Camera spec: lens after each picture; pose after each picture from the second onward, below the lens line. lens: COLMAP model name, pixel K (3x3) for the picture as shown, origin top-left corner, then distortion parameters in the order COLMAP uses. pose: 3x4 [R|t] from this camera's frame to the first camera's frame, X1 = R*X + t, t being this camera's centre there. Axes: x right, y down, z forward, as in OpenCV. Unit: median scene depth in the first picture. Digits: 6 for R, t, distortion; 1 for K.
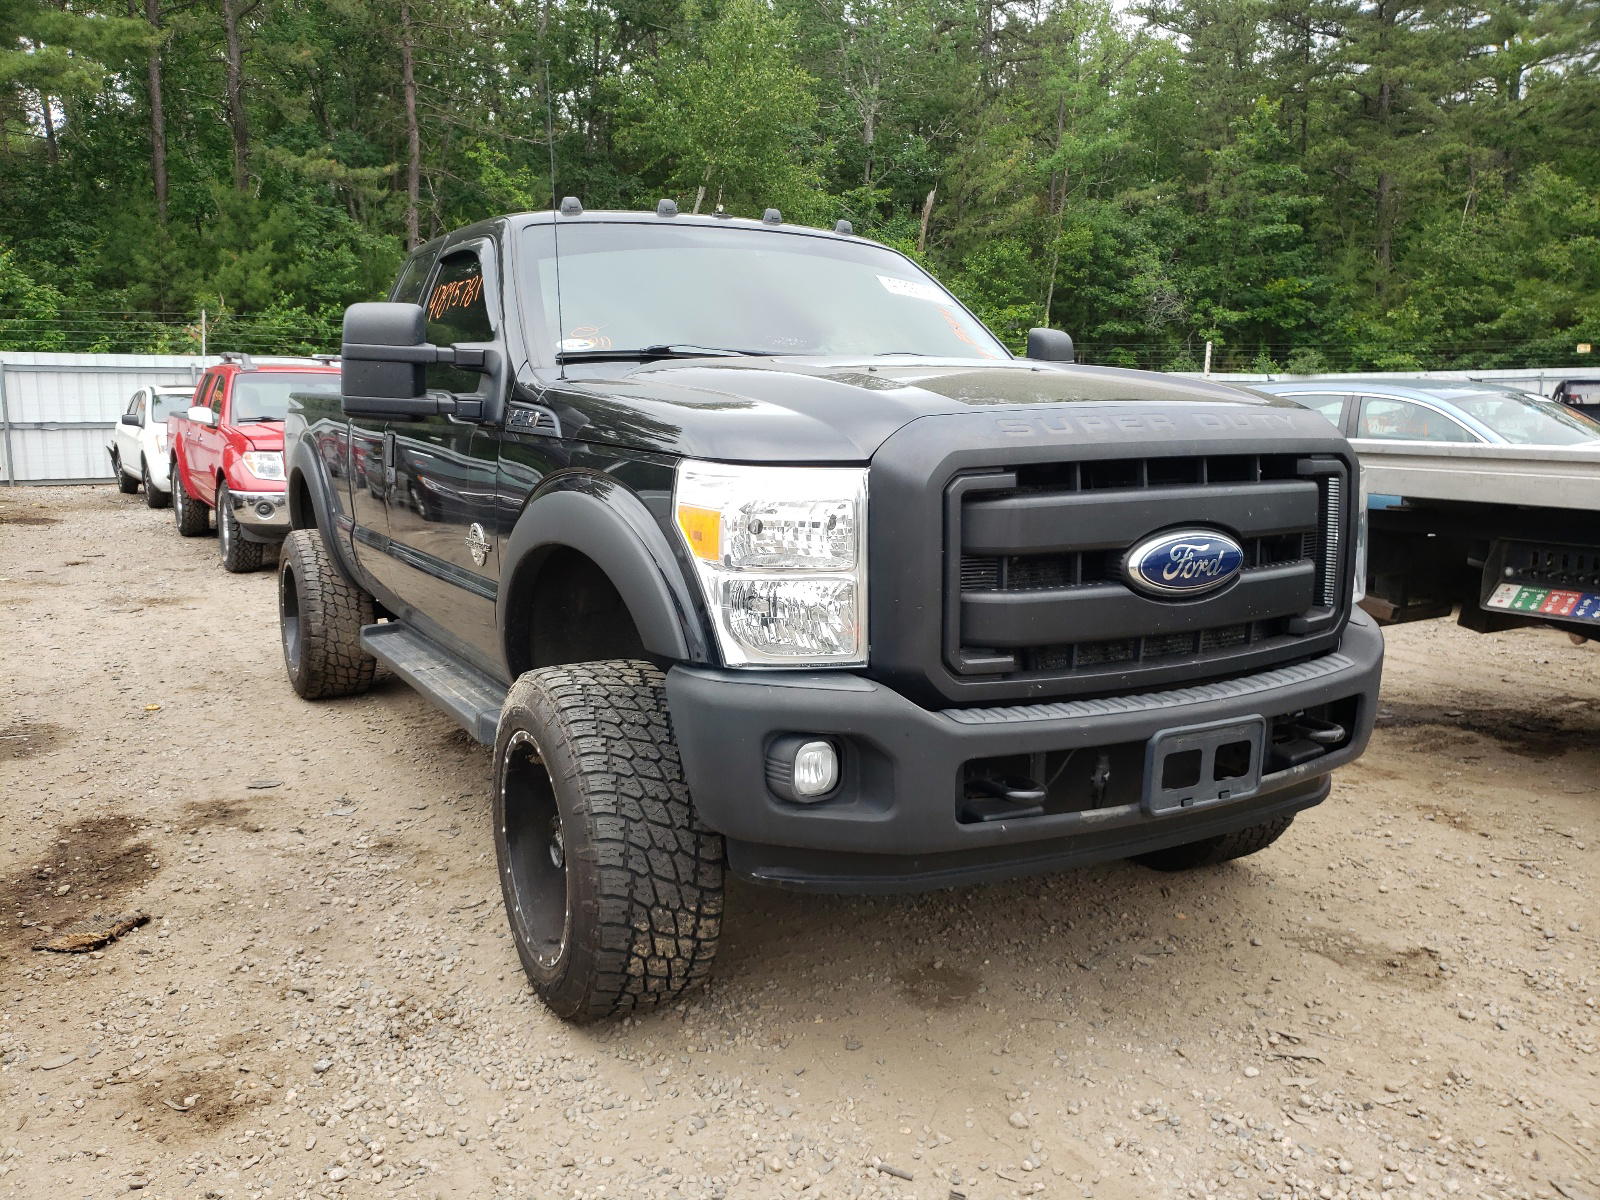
lens RADIAL K [[1260.8, 0, 789.3], [0, 1260.8, 601.0], [0, 0, 1]] dist [-0.003454, 0.063122]
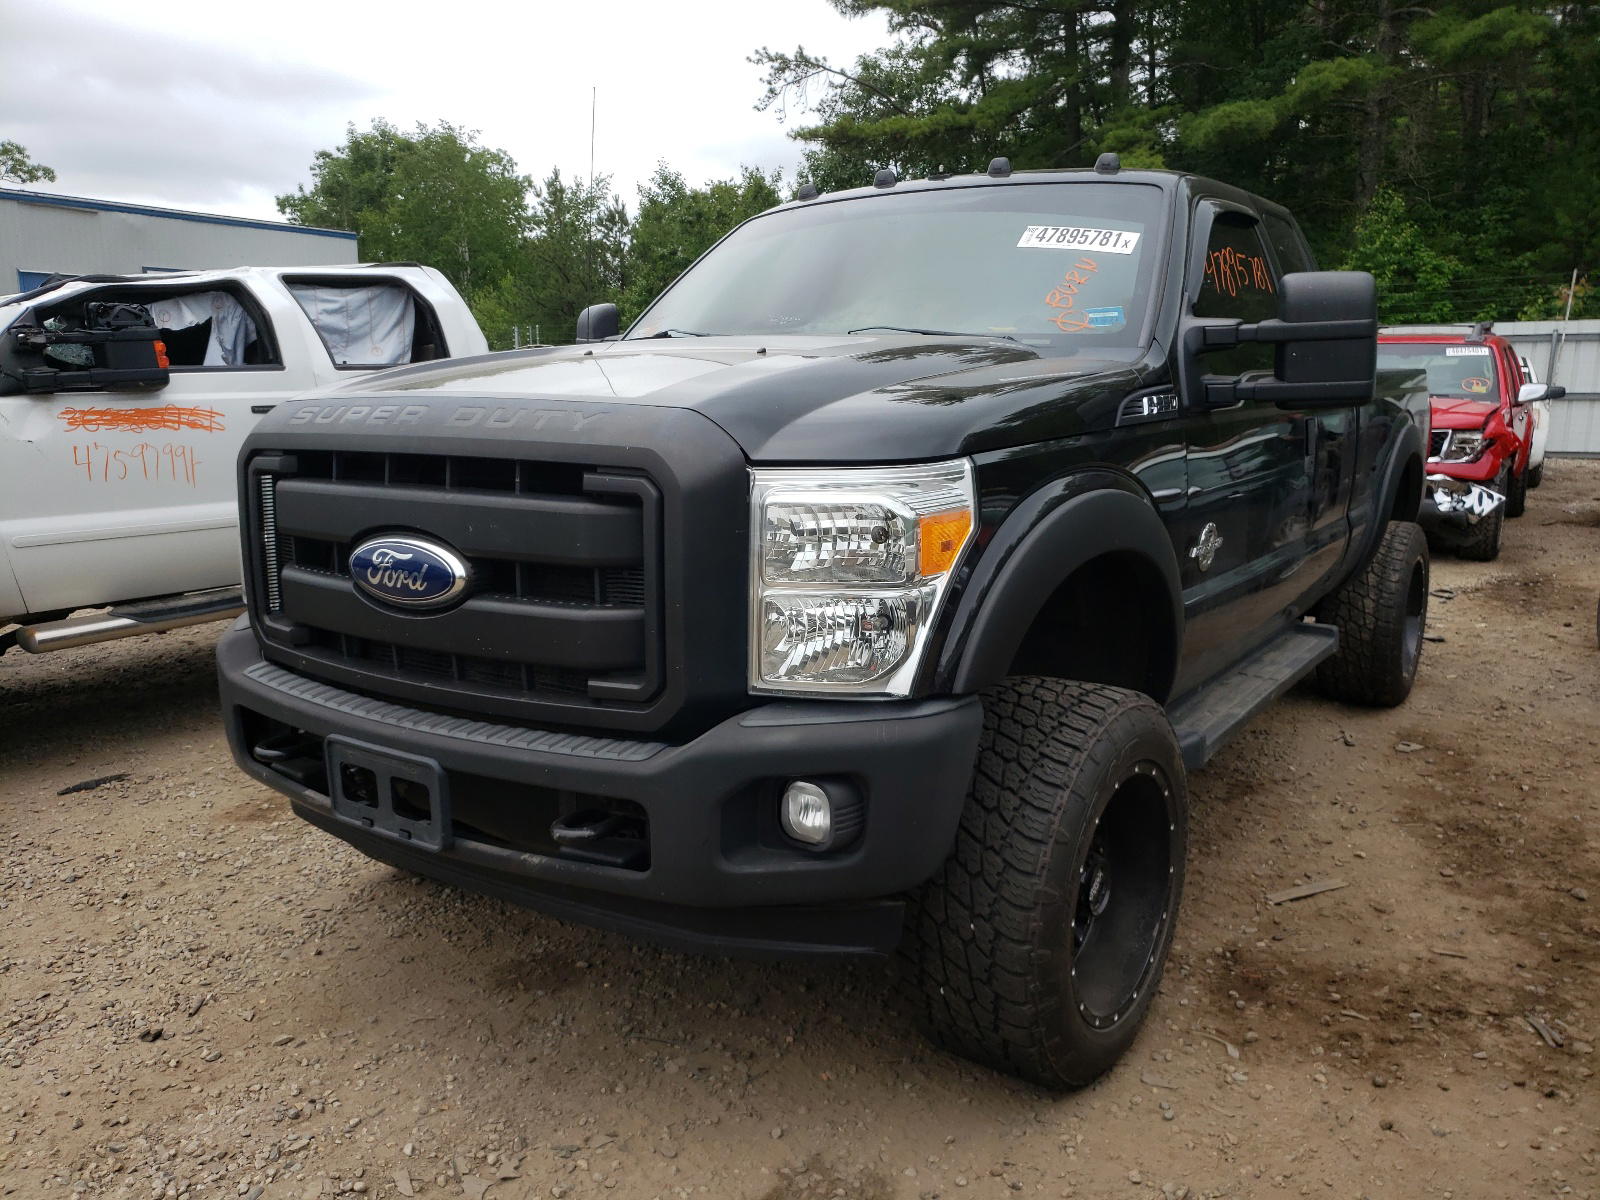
lens RADIAL K [[1260.8, 0, 789.3], [0, 1260.8, 601.0], [0, 0, 1]] dist [-0.003454, 0.063122]
pose [[0.447139, 0.163453, -0.879403, 1.154036], [-0.141165, 0.983736, 0.111069, -0.138516], [0.883255, 0.074478, 0.462940, 0.765424]]
